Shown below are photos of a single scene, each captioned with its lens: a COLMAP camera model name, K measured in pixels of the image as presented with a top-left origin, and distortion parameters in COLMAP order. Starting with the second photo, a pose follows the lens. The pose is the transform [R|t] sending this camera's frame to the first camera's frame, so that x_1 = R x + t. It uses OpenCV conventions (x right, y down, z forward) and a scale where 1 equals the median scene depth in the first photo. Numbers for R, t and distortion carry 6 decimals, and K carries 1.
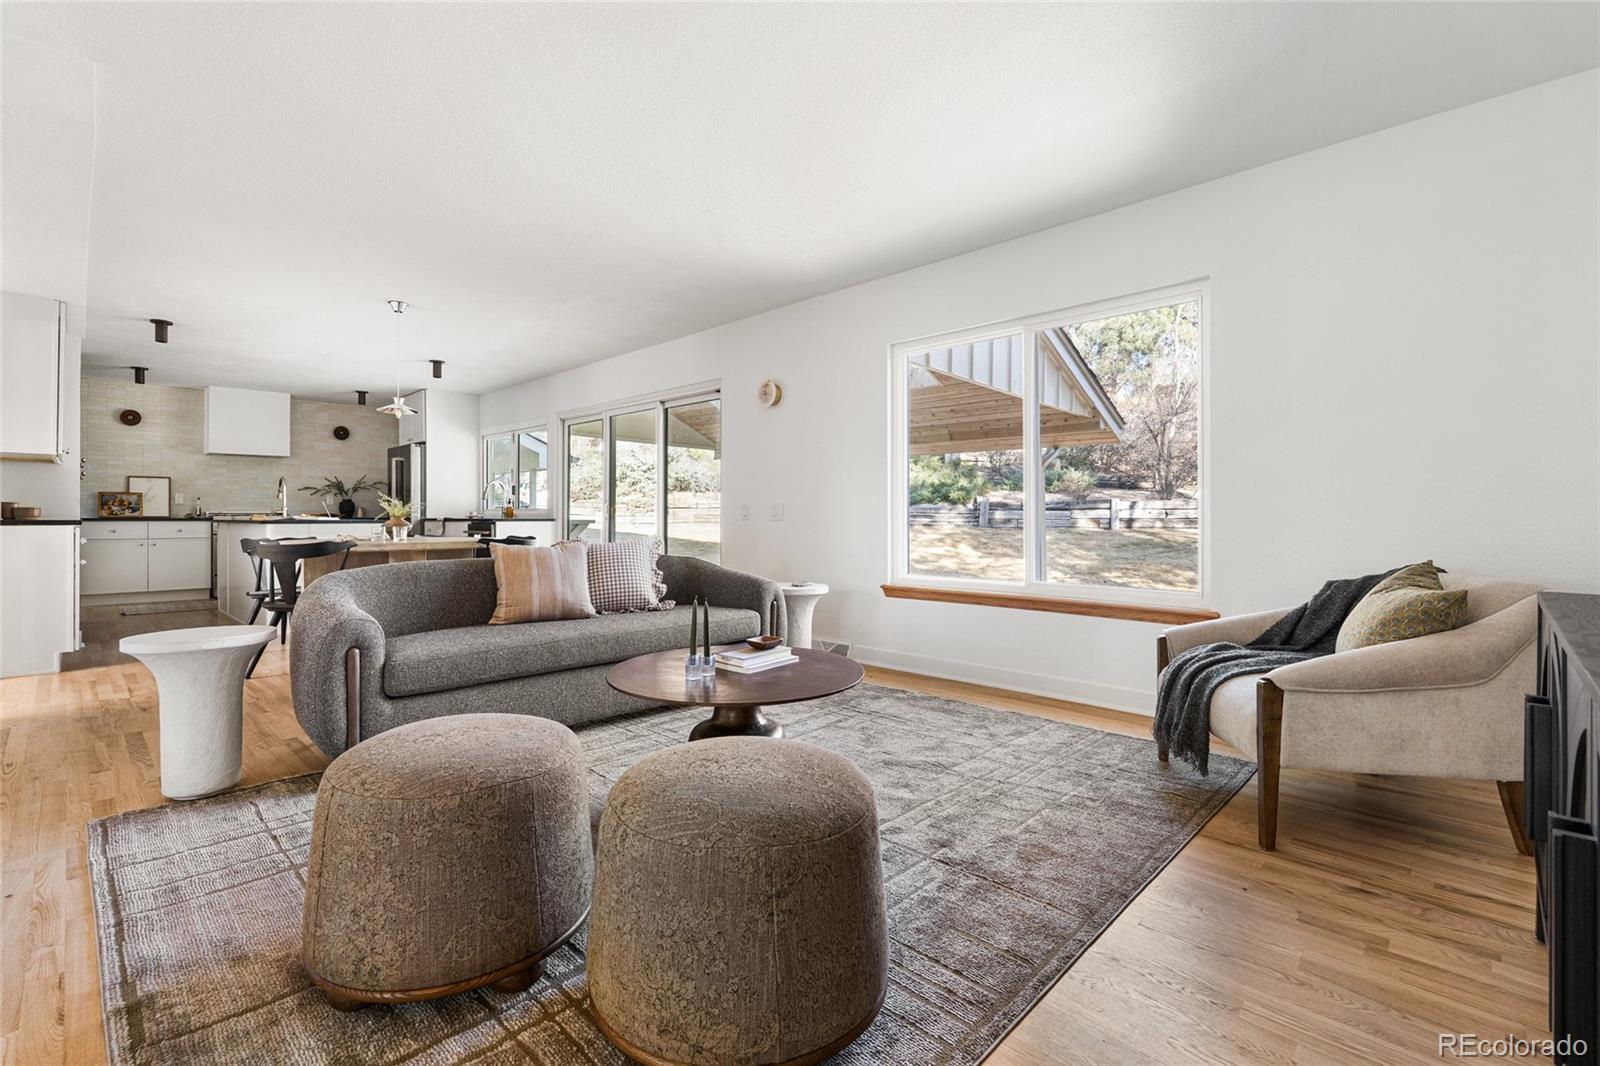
lens RADIAL K [[718.8, 0, 796.9], [0, 718.8, 518.8], [0, 0, 1]] dist [-0.002725, -0.000176]
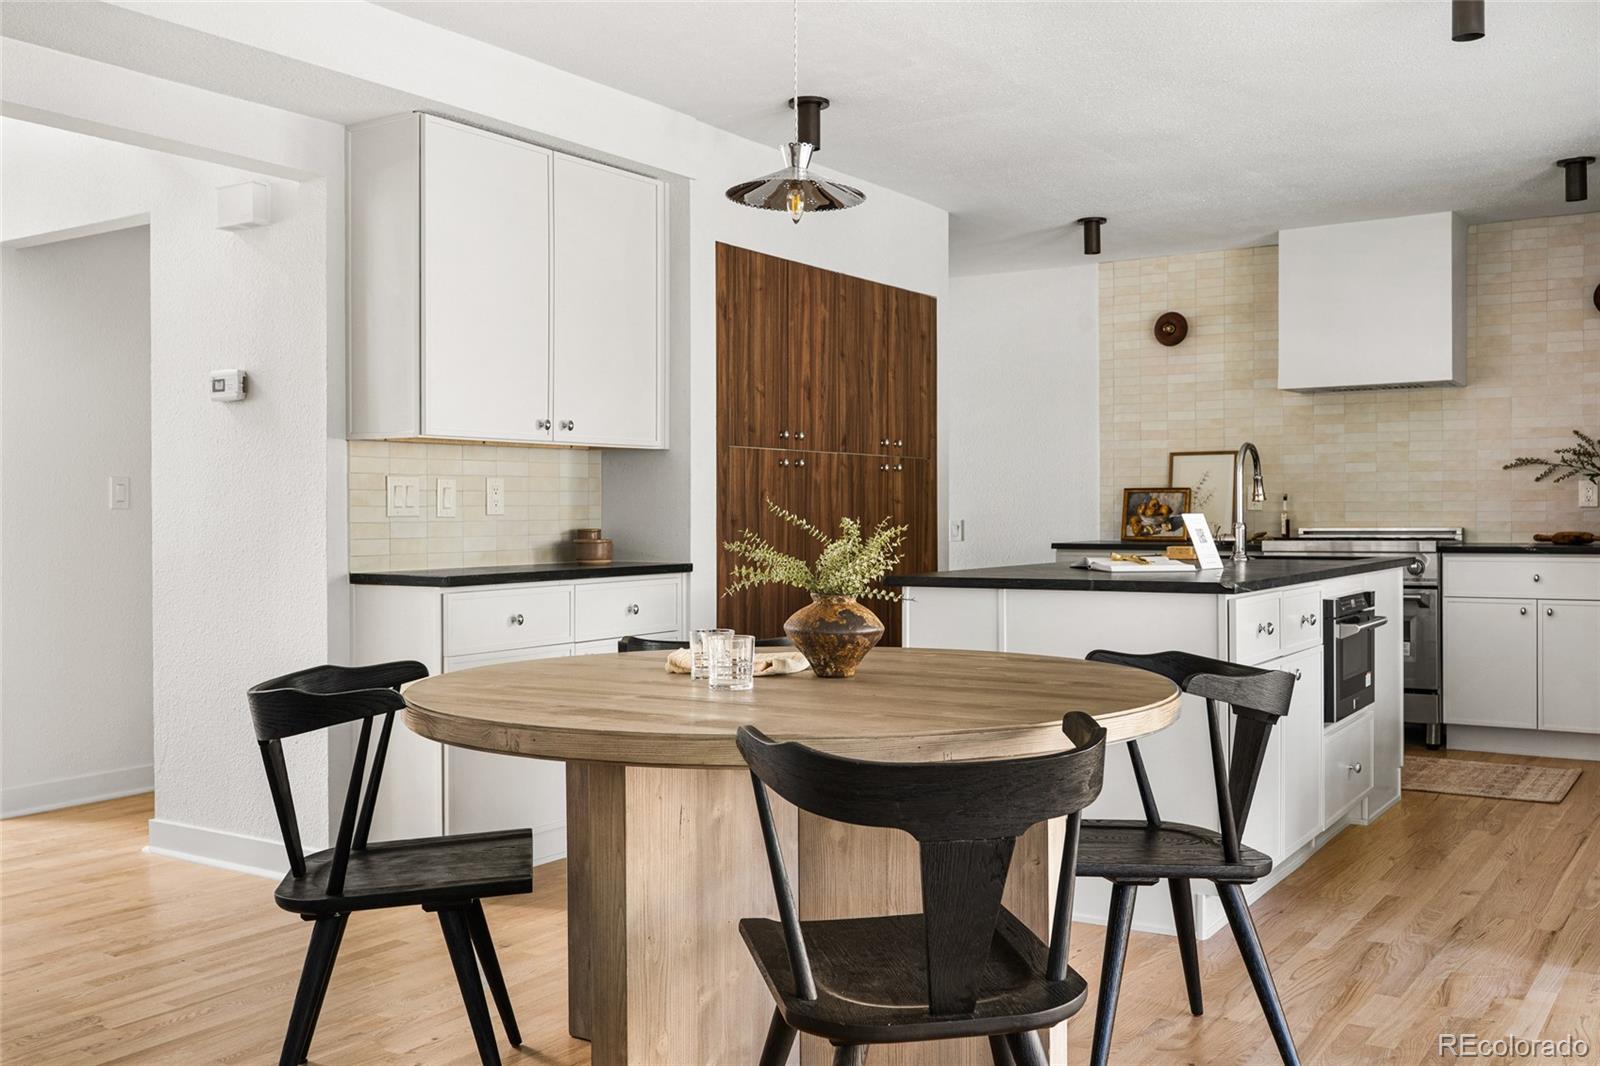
lens RADIAL K [[1513.4, 0, 791.7], [0, 1513.4, 526.4], [0, 0, 1]] dist [0.014520, -0.000996]
pose [[0.198809, 0.008241, -0.980004, -0.001813], [0.003443, 0.999953, 0.009107, -0.020582], [0.980032, -0.005185, 0.198772, 0.539408]]
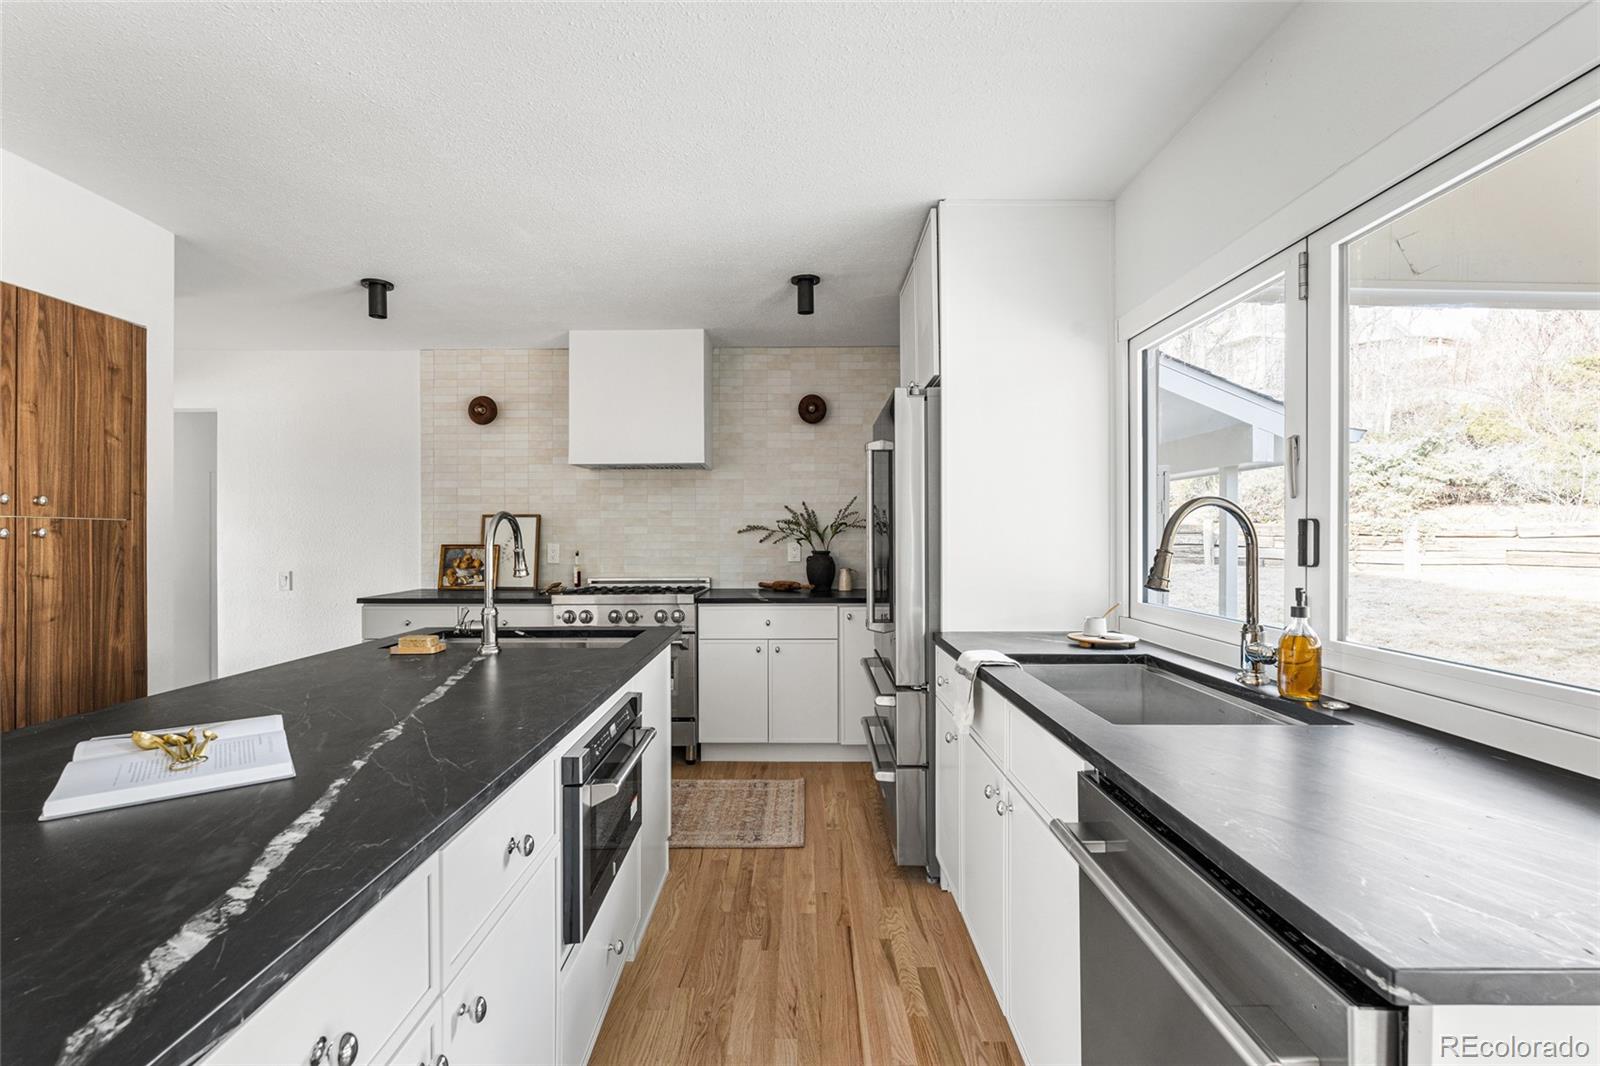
lens RADIAL K [[713.3, 0, 793.7], [0, 713.3, 534.3], [0, 0, 1]] dist [-0.003279, 0.000456]
pose [[0.693181, -0.002827, -0.720758, -0.351412], [0.000638, 0.999994, -0.003309, -0.041381], [0.720764, 0.001834, 0.693179, 0.765387]]
